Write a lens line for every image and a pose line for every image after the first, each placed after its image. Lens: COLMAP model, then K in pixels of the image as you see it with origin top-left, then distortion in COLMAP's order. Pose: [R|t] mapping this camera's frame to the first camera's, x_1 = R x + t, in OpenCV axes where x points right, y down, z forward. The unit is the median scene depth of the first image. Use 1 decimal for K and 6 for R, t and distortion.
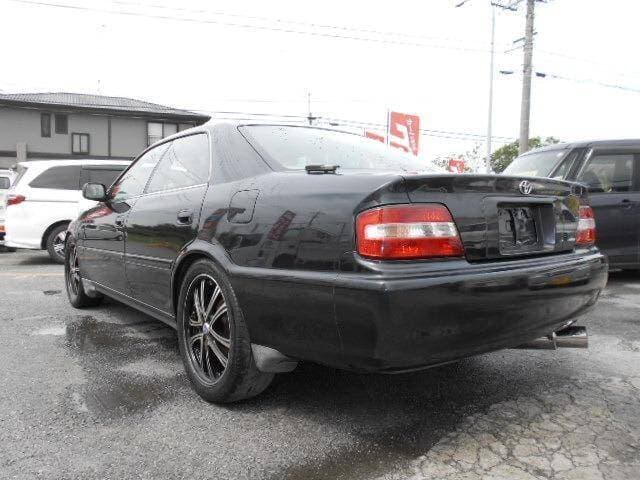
lens RADIAL K [[504.6, 0, 320.0], [0, 504.6, 240.0], [0, 0, 1]] dist [0.001950, 0.001460]
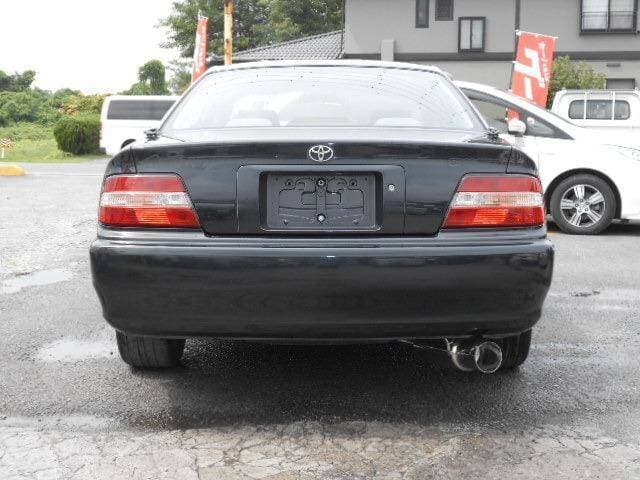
lens RADIAL K [[923.8, 0, 320.2], [0, 923.8, 228.1], [0, 0, 1]] dist [0.009068, -0.050544]
pose [[0.789047, 0.063748, -0.611017, 1.319065], [-0.040757, 0.997842, 0.051474, -0.057829], [0.612980, -0.015712, 0.789942, -0.211288]]
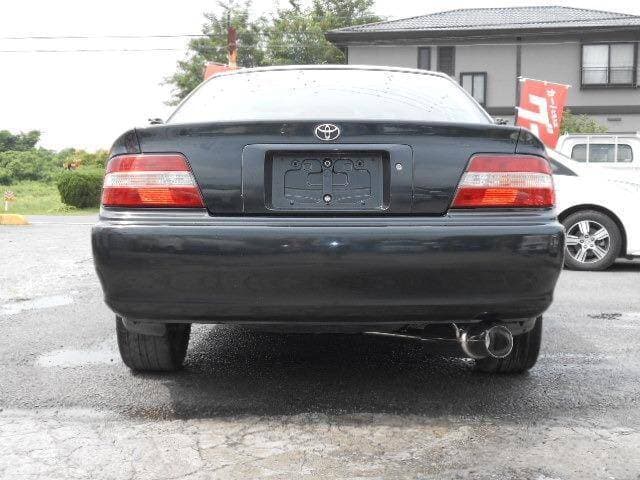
lens RADIAL K [[923.8, 0, 320.2], [0, 923.8, 228.1], [0, 0, 1]] dist [0.009068, -0.050544]
pose [[0.787430, 0.025270, -0.615886, 1.303078], [-0.042608, 0.999001, -0.013485, 0.072312], [0.614929, 0.036860, 0.787720, -0.192338]]
